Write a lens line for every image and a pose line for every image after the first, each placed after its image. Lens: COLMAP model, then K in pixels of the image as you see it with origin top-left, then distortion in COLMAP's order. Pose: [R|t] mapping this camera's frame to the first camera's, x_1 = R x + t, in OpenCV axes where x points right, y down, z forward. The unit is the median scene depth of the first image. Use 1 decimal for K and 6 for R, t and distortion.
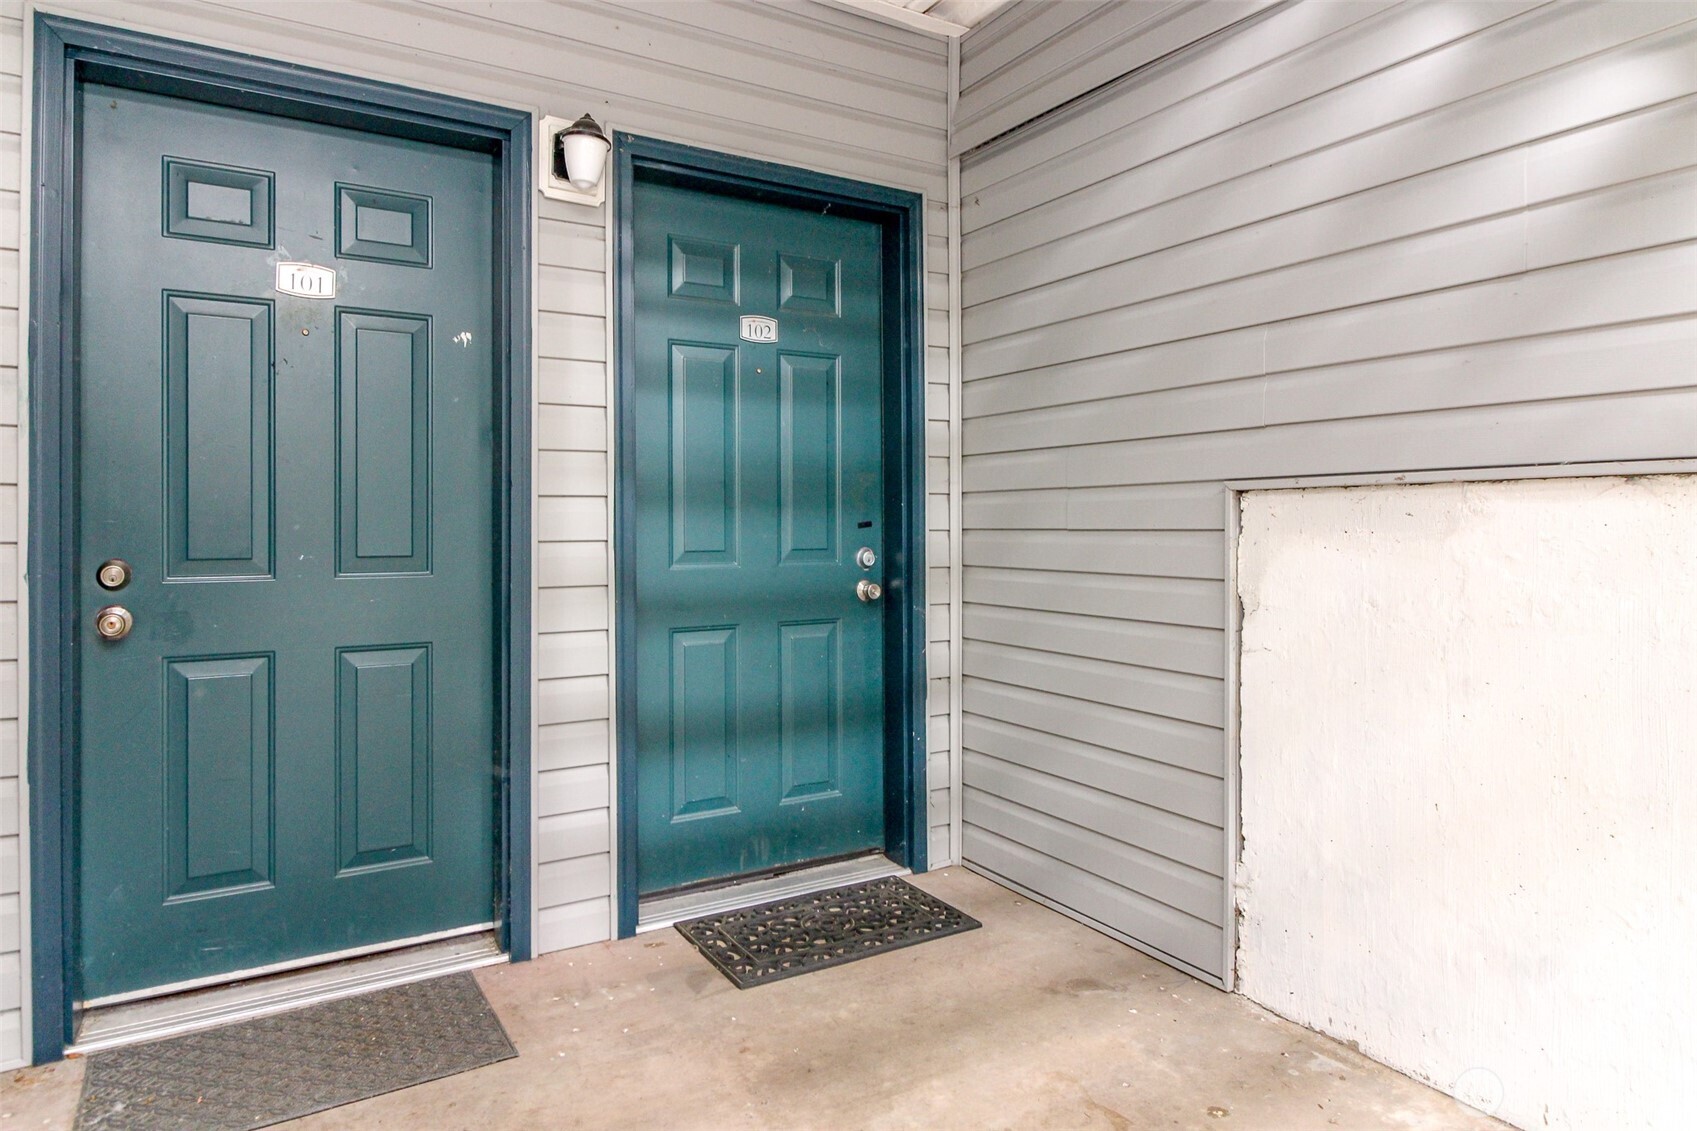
lens RADIAL K [[1000.6, 0, 857.9], [0, 1000.6, 523.0], [0, 0, 1]] dist [0.002550, -0.002249]
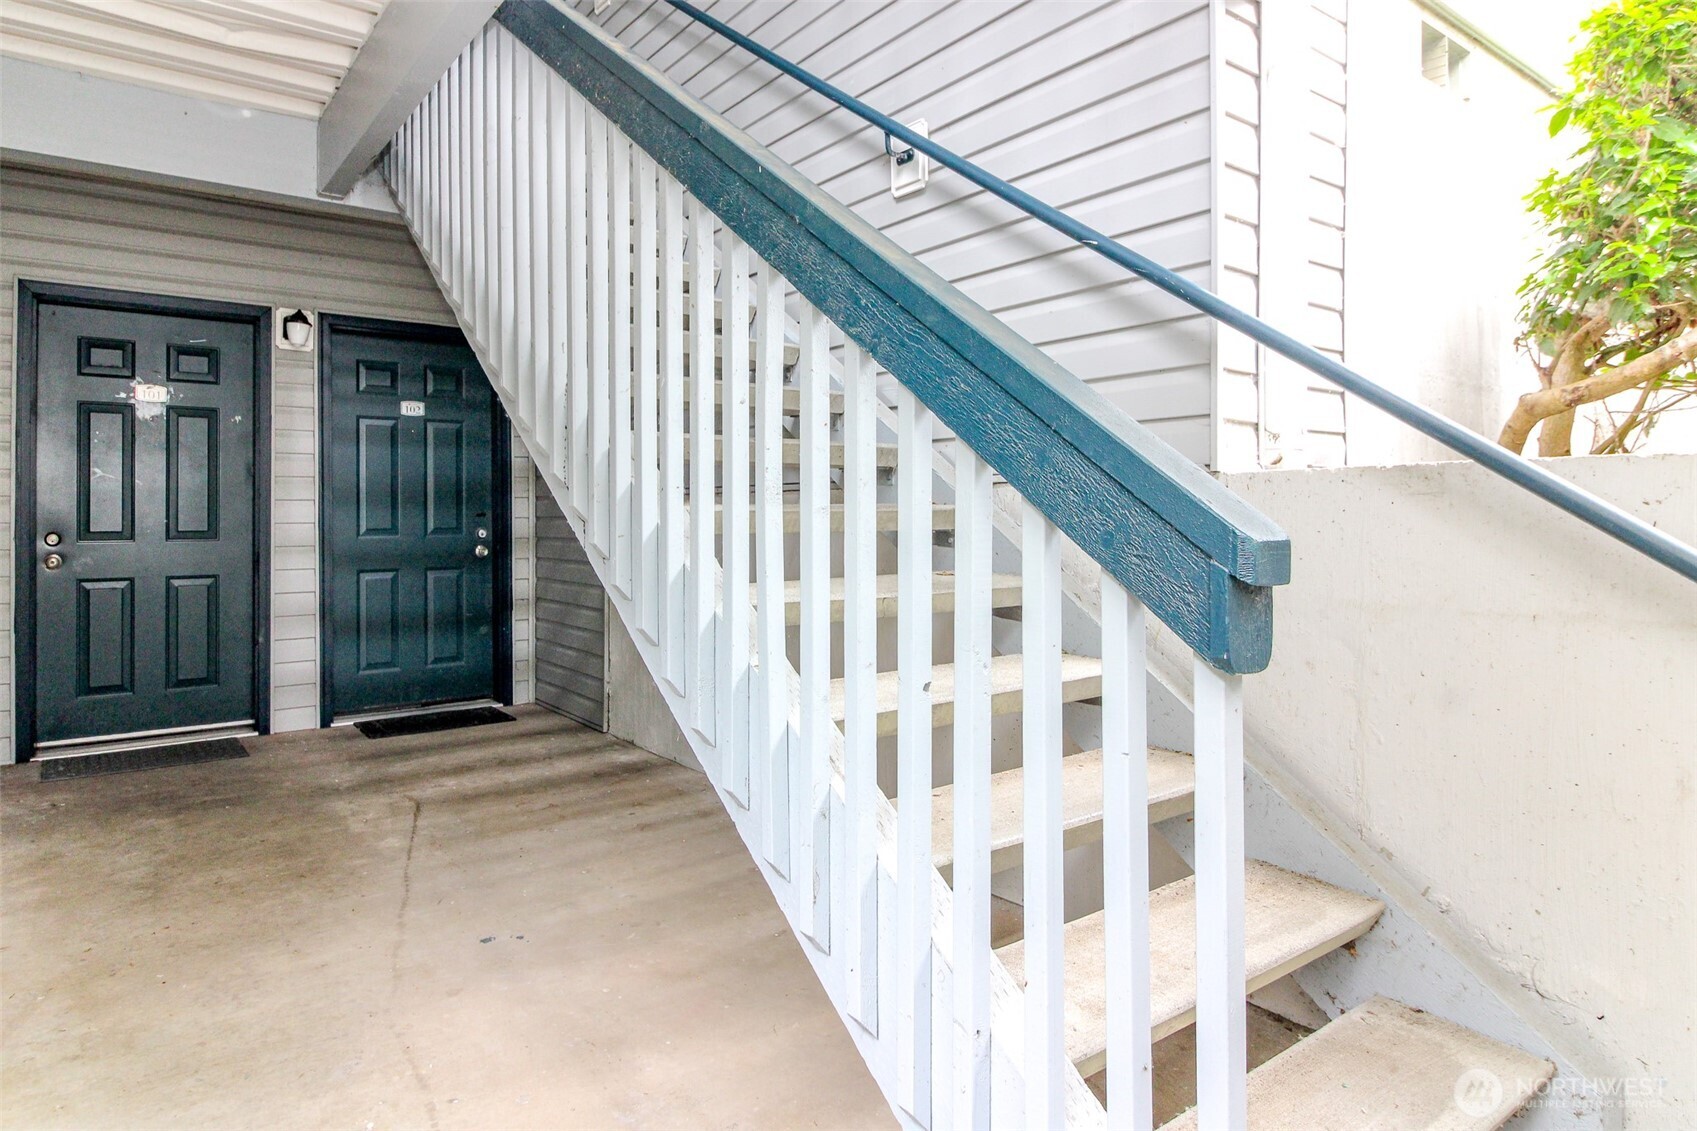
lens RADIAL K [[1000.6, 0, 835.7], [0, 1000.6, 504.2], [0, 0, 1]] dist [0.002550, -0.002249]
pose [[0.996868, -0.003671, 0.079003, 0.609294], [0.004600, 0.999922, -0.011576, 0.008218], [-0.078955, 0.011904, 0.996807, -1.025560]]
